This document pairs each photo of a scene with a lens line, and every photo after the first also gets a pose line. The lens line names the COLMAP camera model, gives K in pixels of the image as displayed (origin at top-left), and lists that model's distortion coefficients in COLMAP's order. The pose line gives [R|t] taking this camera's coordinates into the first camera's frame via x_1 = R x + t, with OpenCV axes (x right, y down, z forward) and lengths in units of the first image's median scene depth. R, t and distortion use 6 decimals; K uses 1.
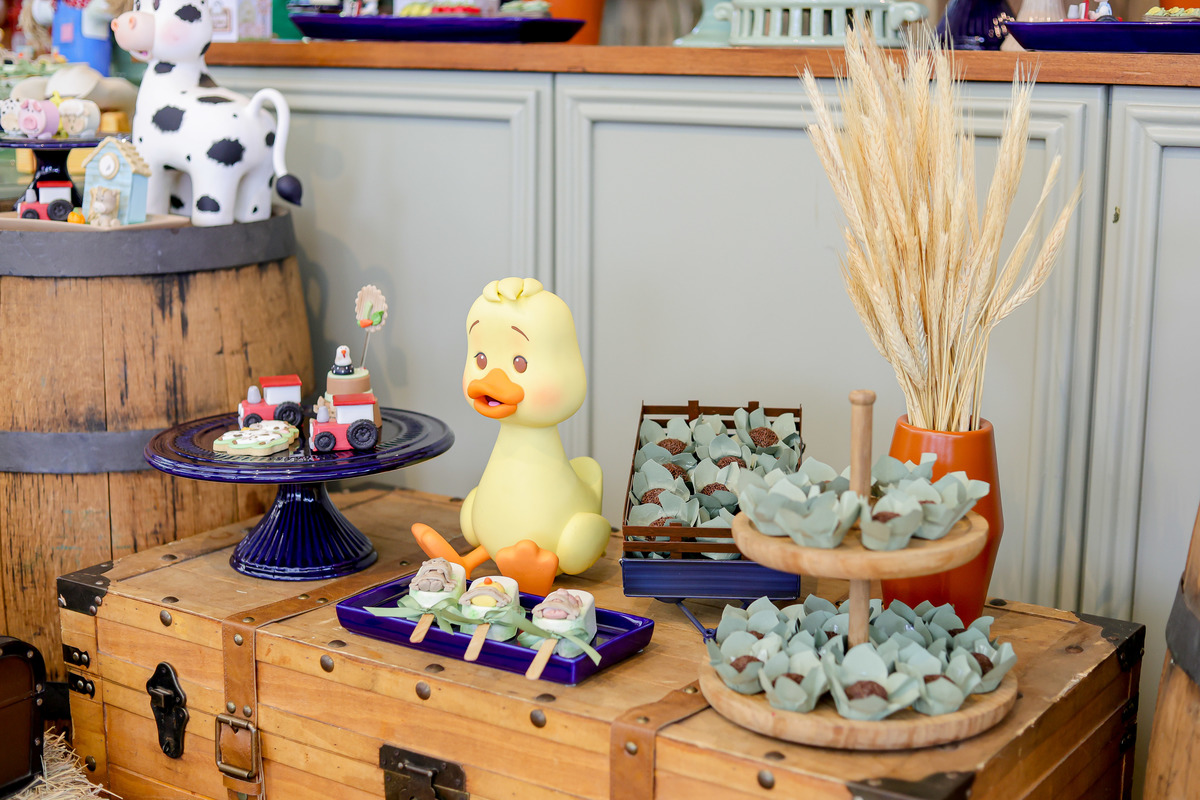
lens RADIAL K [[1862.4, 0, 600.0], [0, 1862.4, 400.0], [0, 0, 1]] dist [-0.197507, 0.061162]
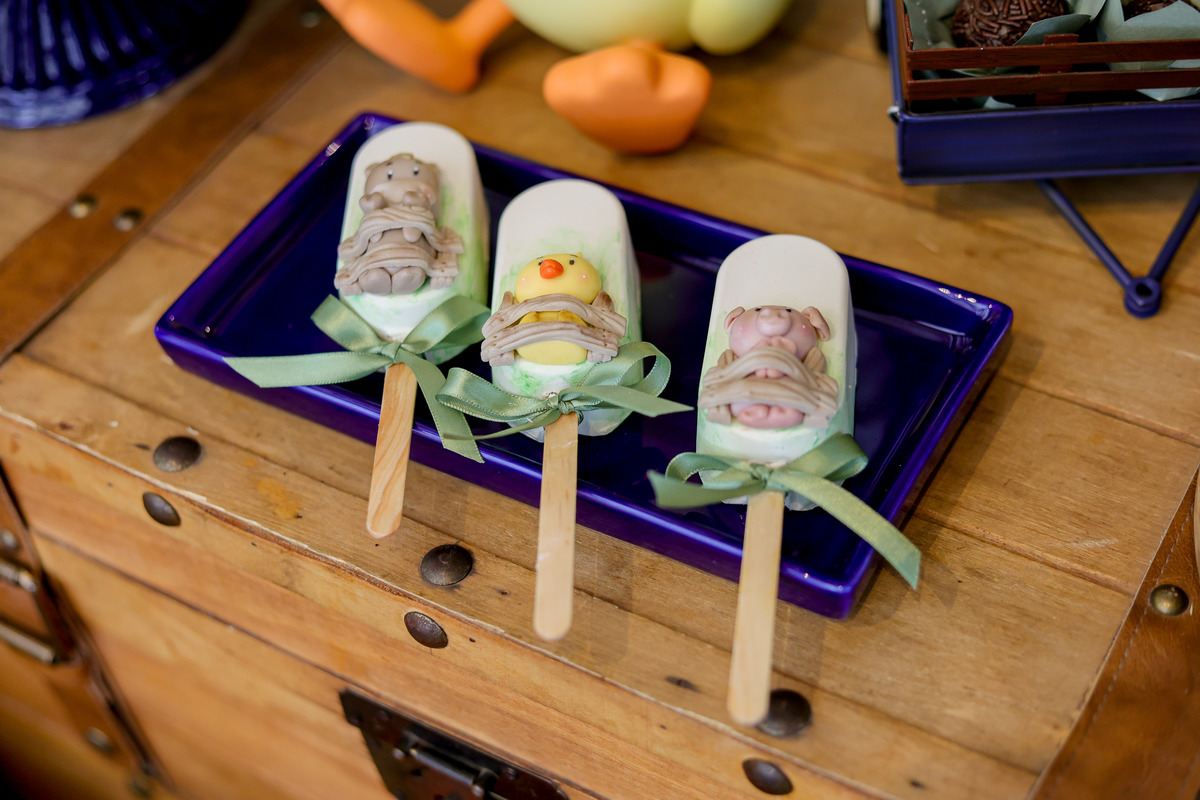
lens RADIAL K [[1862.4, 0, 600.0], [0, 1862.4, 400.0], [0, 0, 1]] dist [-0.197507, 0.061162]
pose [[0.993103, -0.112425, -0.033259, -0.042442], [0.110486, 0.802521, 0.586305, -0.091072], [-0.039224, -0.585936, 0.809408, 0.707531]]
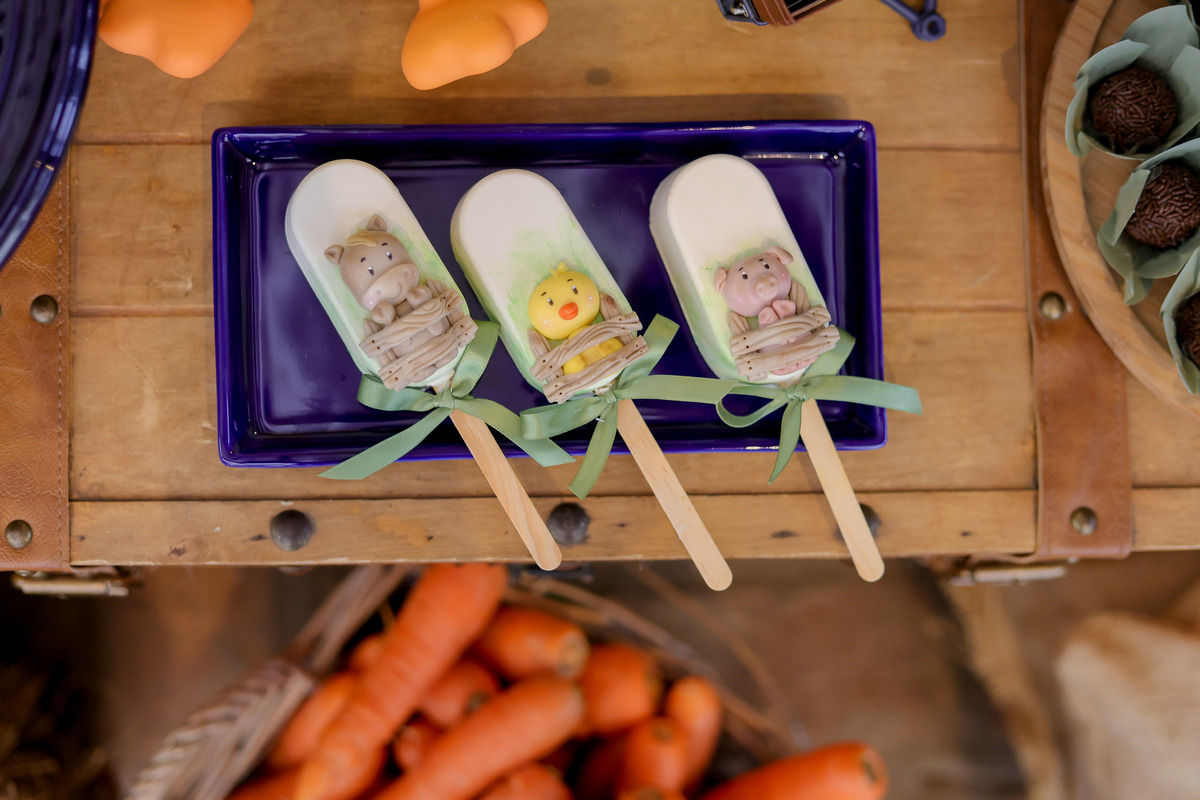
lens RADIAL K [[1862.4, 0, 600.0], [0, 1862.4, 400.0], [0, 0, 1]] dist [-0.197507, 0.061162]
pose [[0.821636, -0.563664, 0.084834, -0.103975], [0.049713, 0.219122, 0.974430, -0.318102], [-0.567840, -0.796410, 0.208060, 0.908693]]
